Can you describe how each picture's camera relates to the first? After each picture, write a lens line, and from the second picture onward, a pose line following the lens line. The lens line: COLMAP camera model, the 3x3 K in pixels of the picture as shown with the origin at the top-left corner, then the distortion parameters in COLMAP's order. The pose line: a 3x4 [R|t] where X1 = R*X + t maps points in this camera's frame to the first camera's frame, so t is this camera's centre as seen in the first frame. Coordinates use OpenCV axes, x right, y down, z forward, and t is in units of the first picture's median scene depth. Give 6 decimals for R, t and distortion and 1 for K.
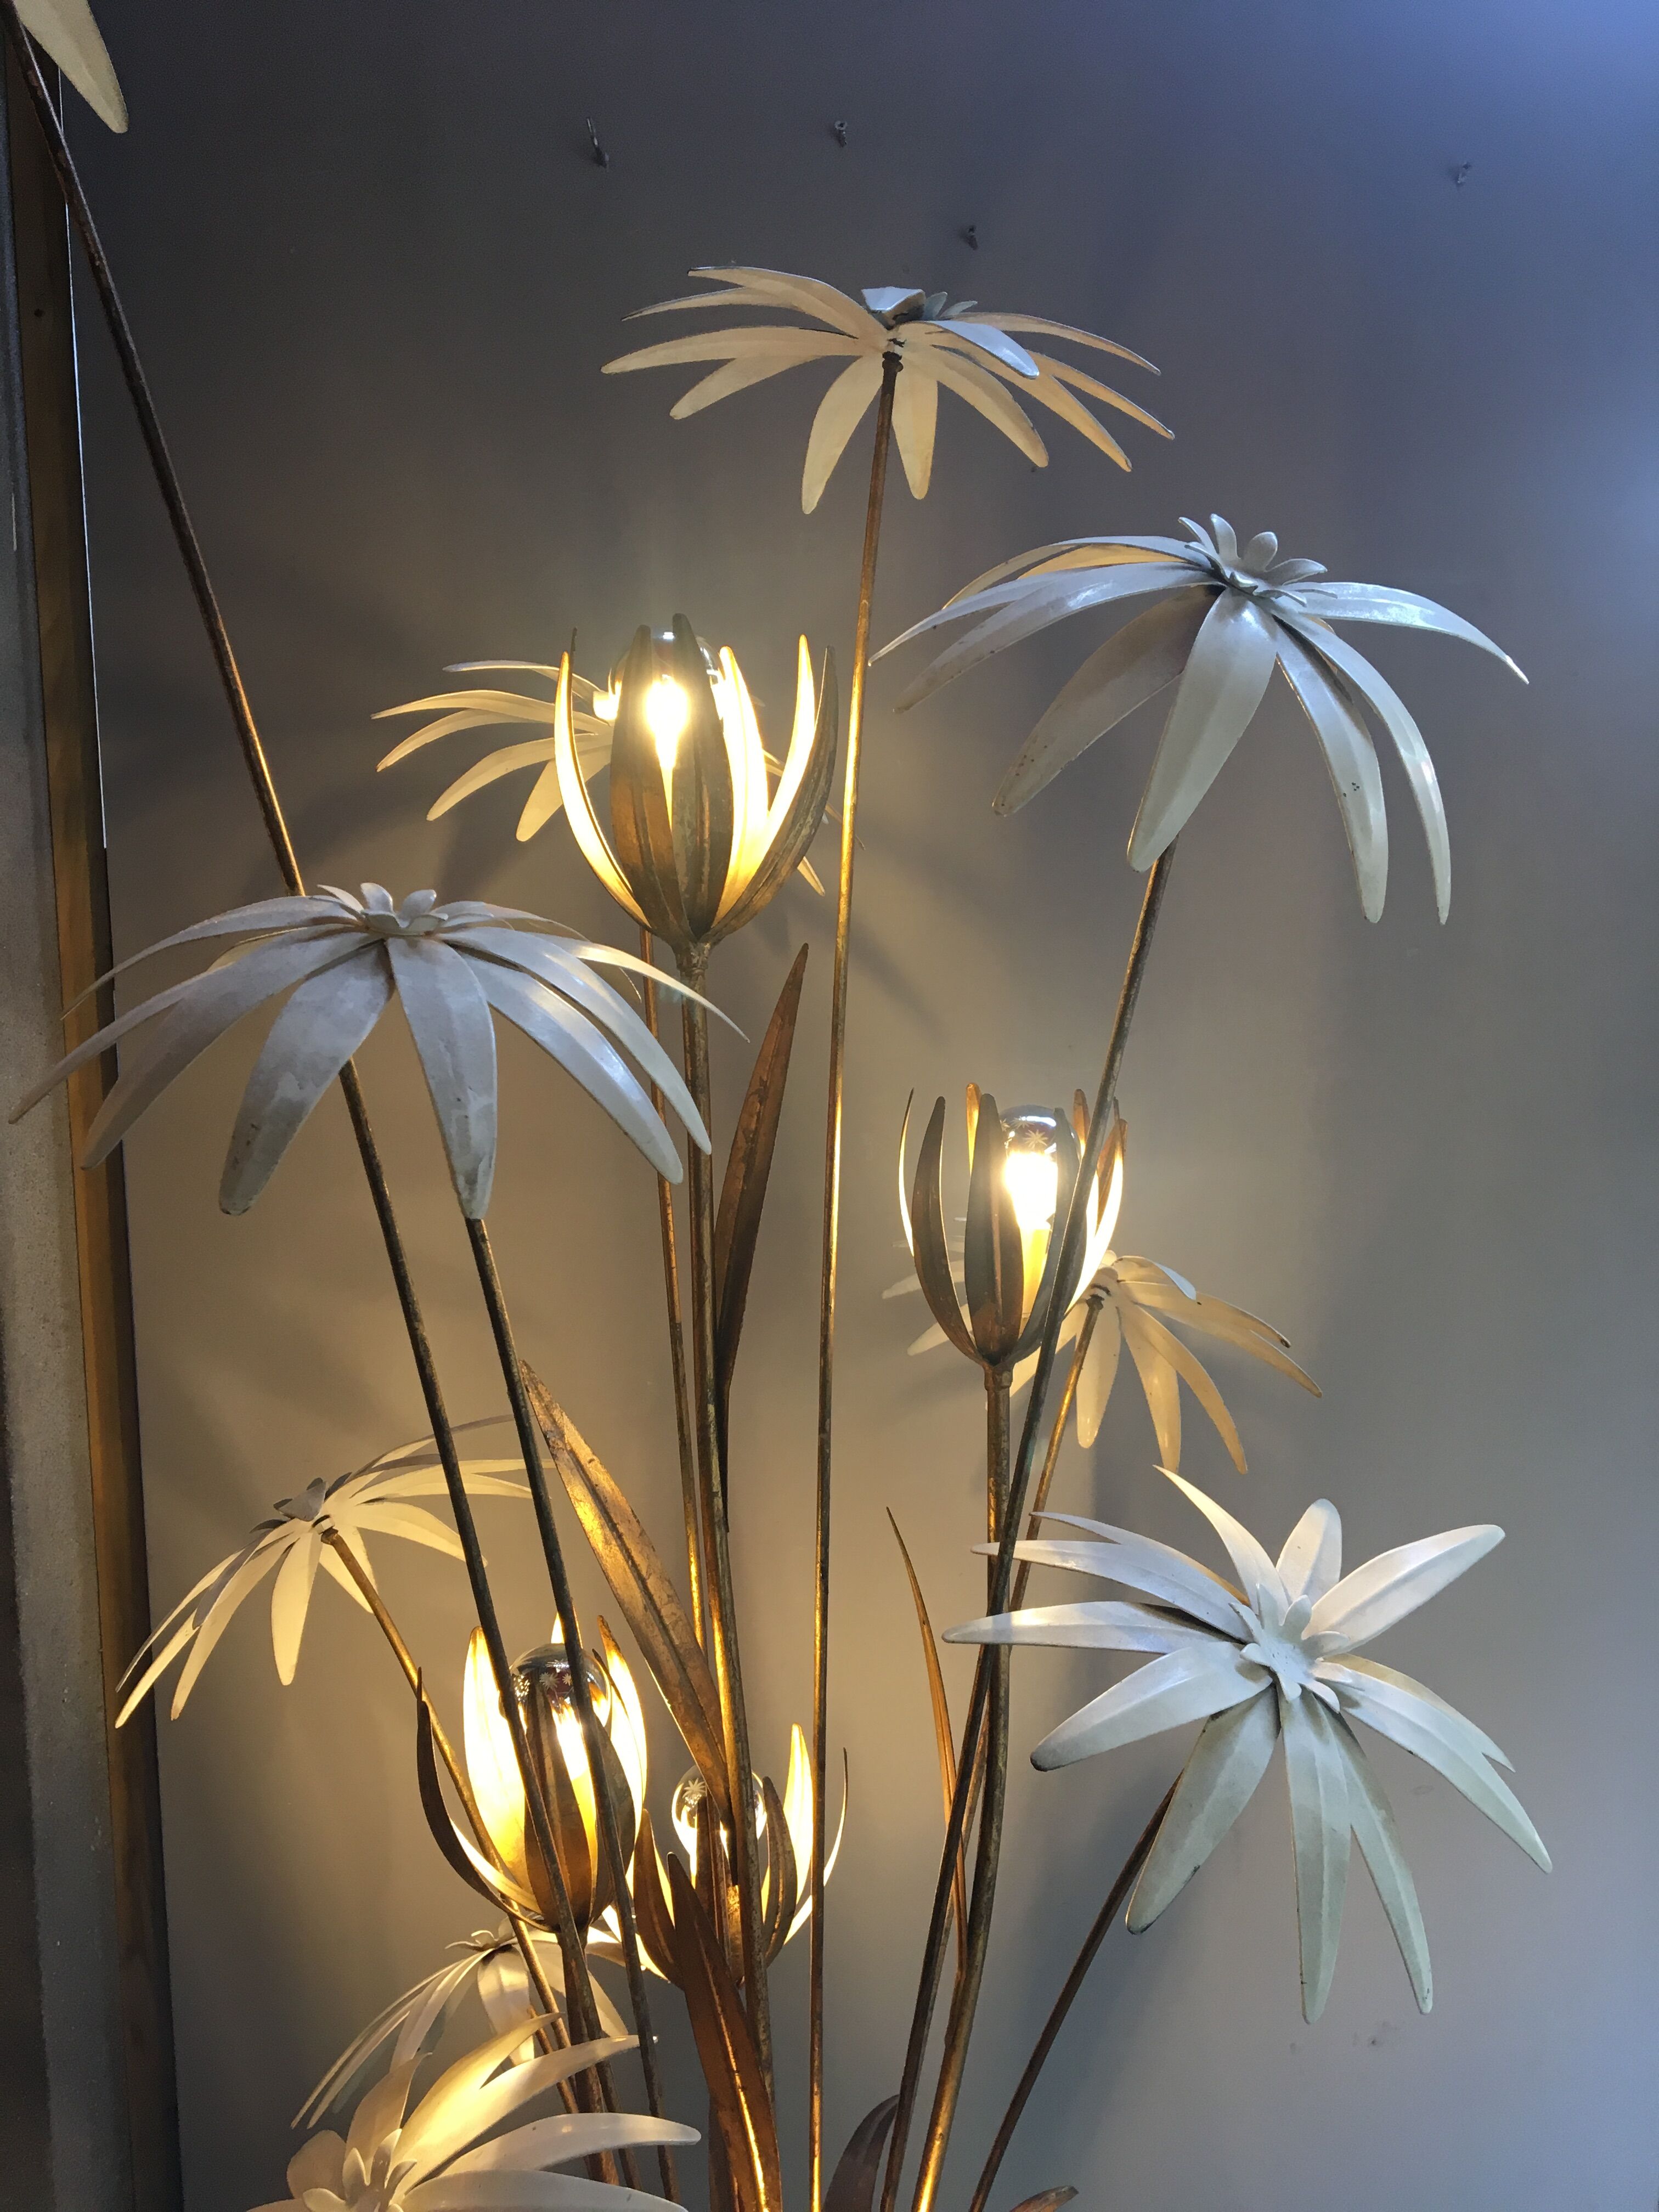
lens RADIAL K [[1859.3, 0, 824.2], [0, 1859.3, 1102.5], [0, 0, 1]] dist [0.087965, -0.127974]
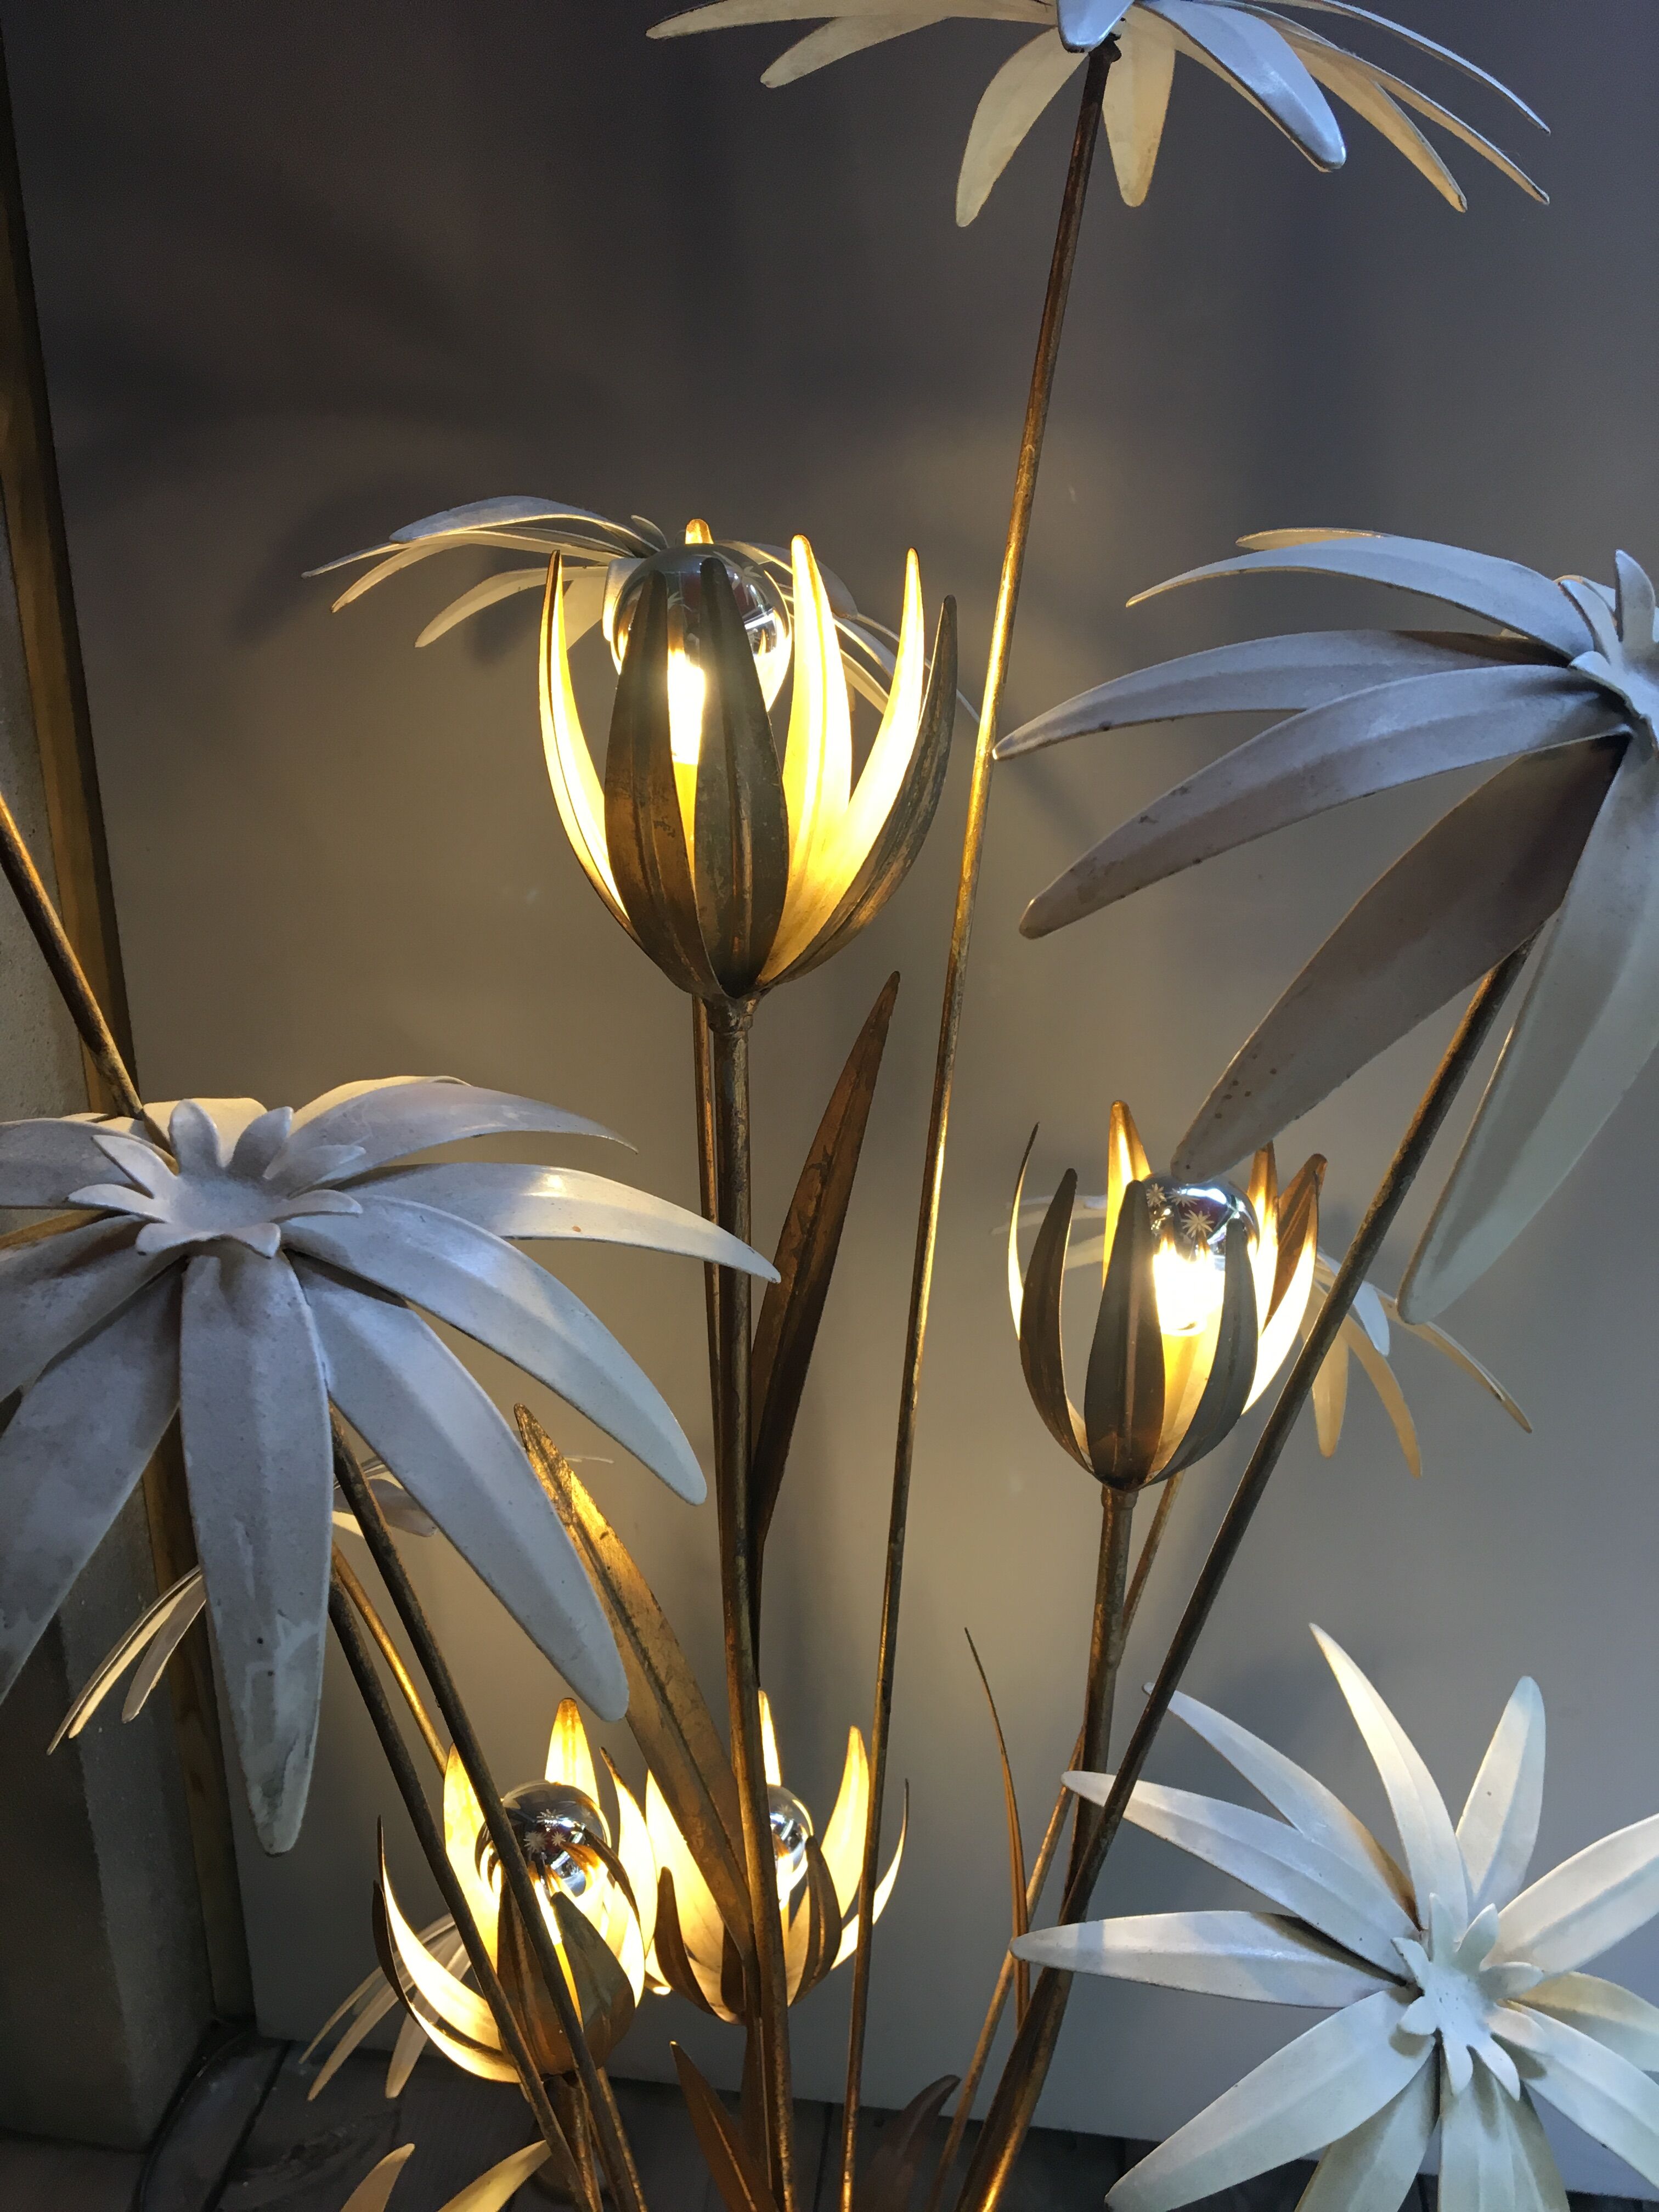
lens RADIAL K [[1870.5, 0, 829.5], [0, 1870.5, 1102.1], [0, 0, 1]] dist [0.072492, -0.103184]
pose [[0.995439, 0.066887, -0.068020, 0.016673], [-0.045300, 0.958927, 0.280013, -0.241938], [0.083956, -0.275655, 0.957583, 0.309278]]
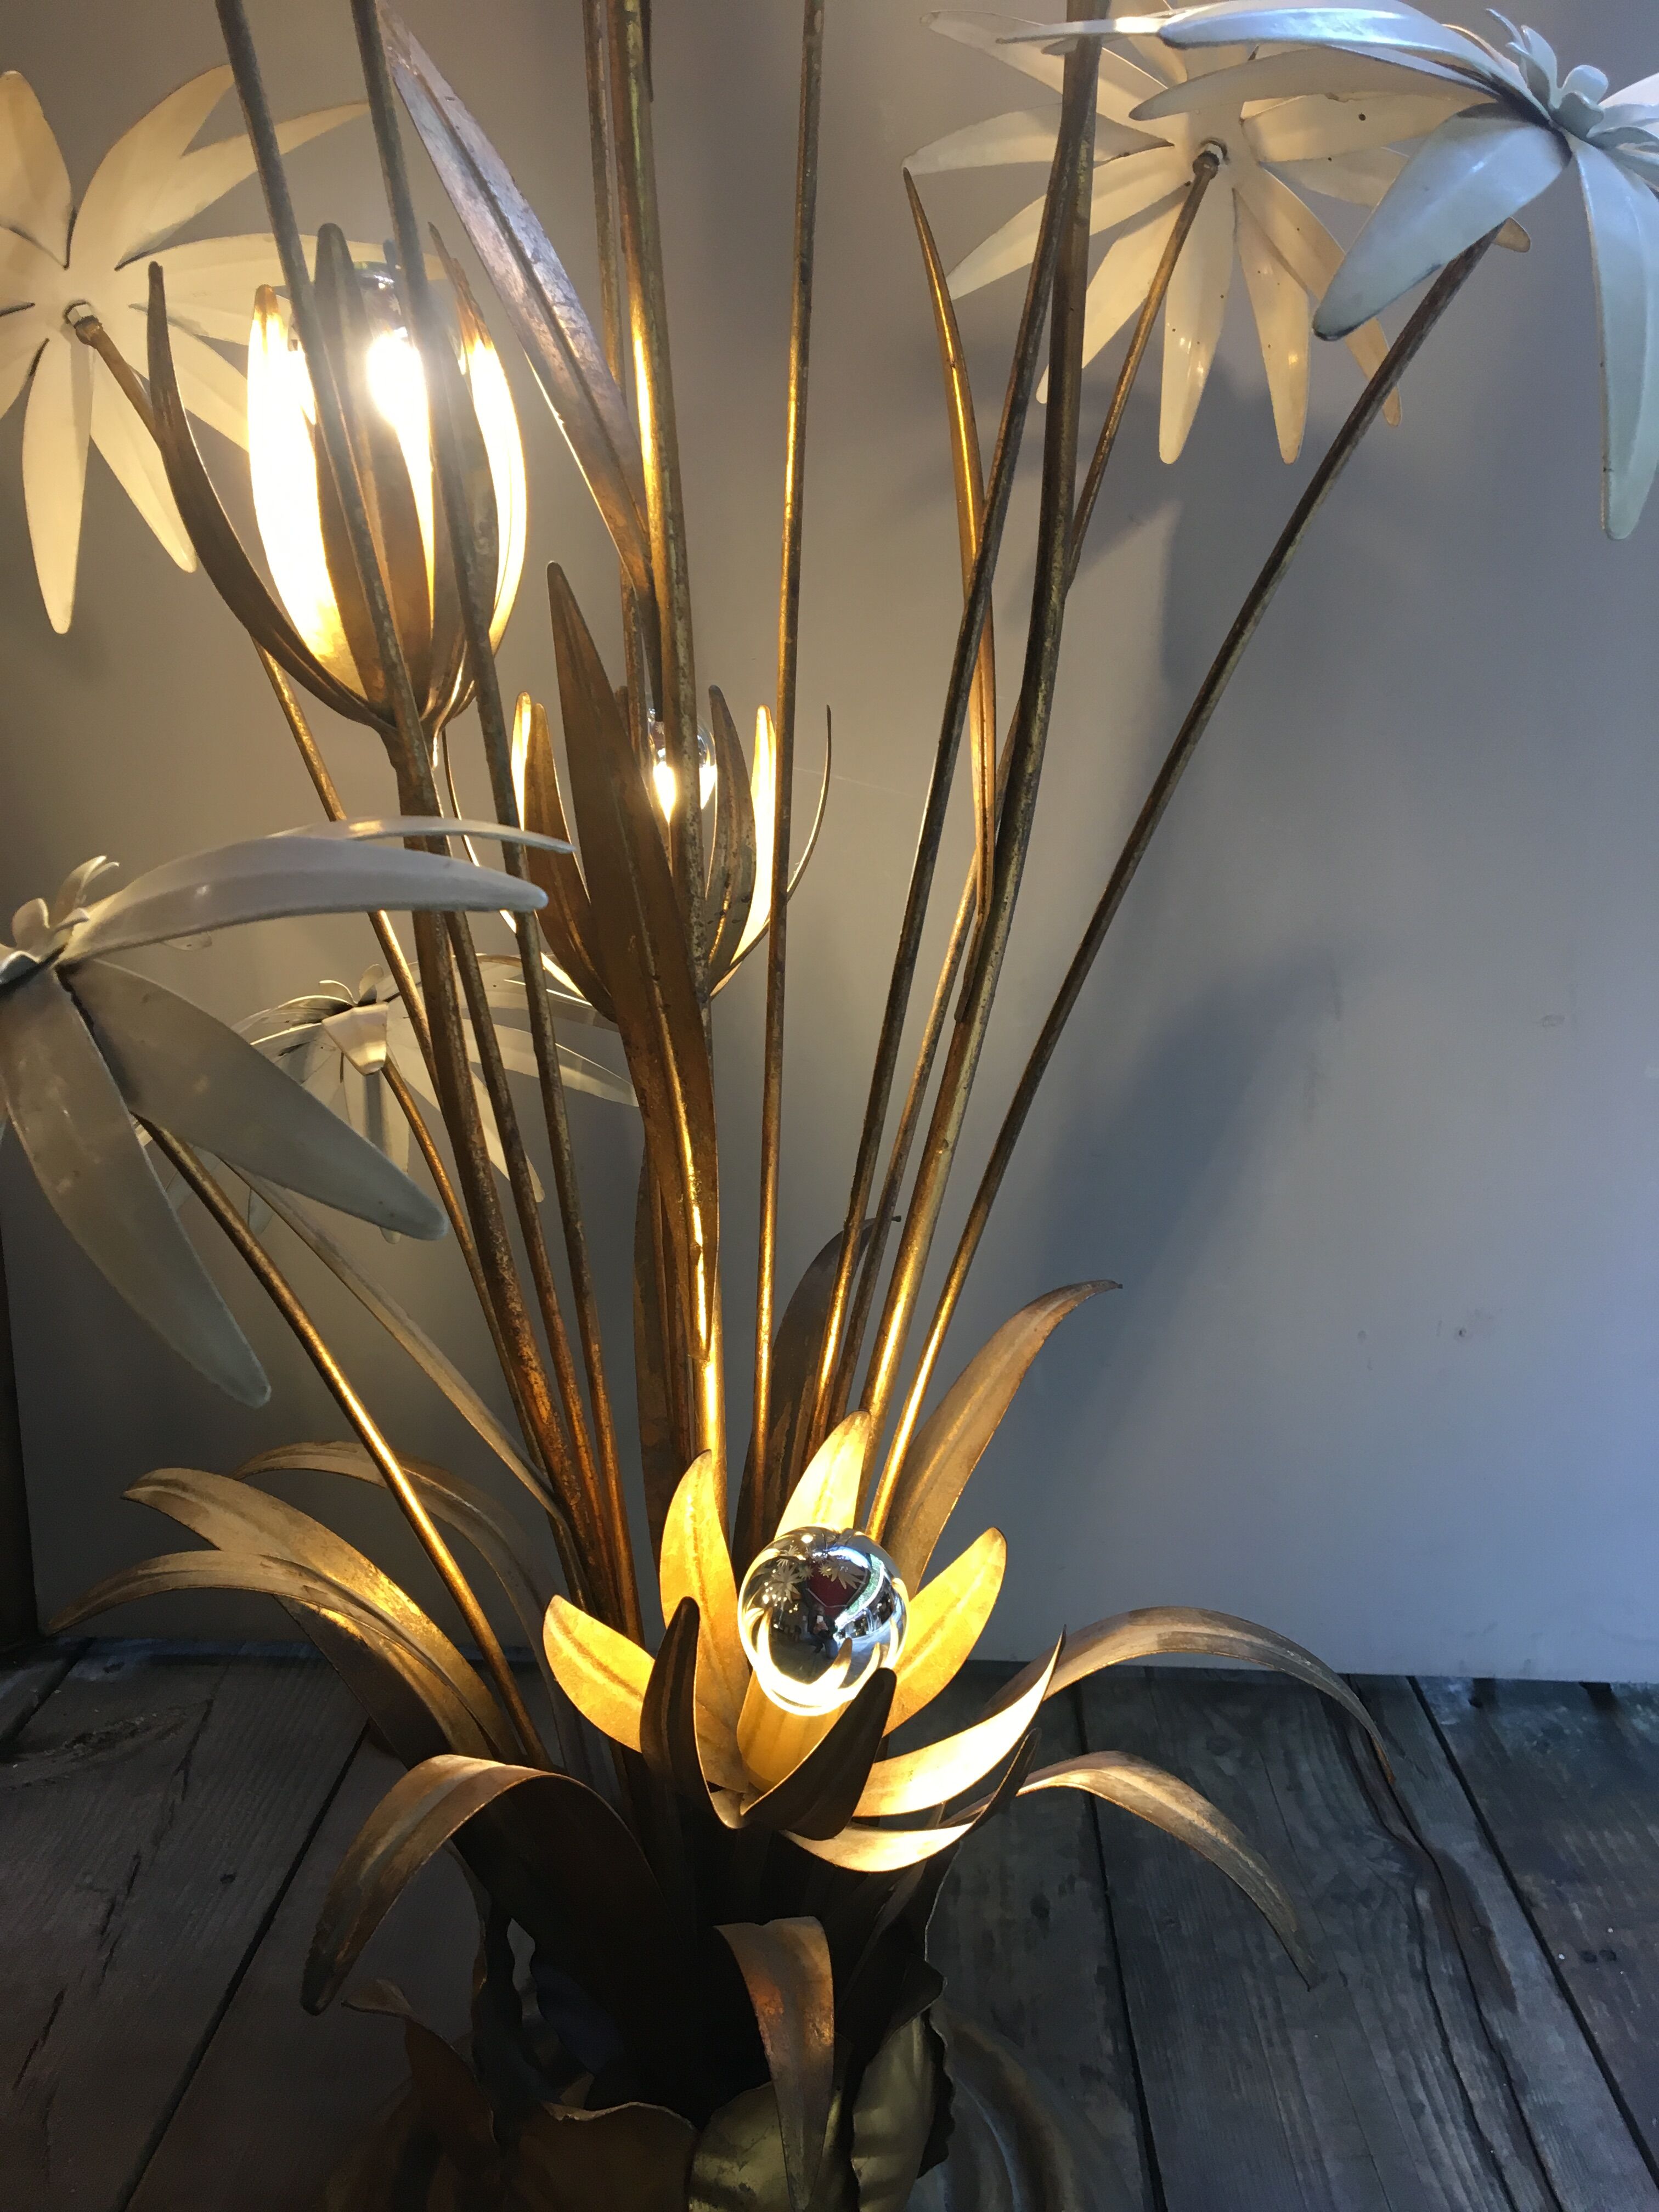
lens RADIAL K [[1853.8, 0, 824.6], [0, 1853.8, 1097.4], [0, 0, 1]] dist [0.091450, -0.146804]
pose [[0.999471, 0.032517, -0.000674, 0.018179], [-0.032126, 0.990267, 0.135420, 0.487148], [0.005070, -0.135326, 0.990788, 0.337364]]
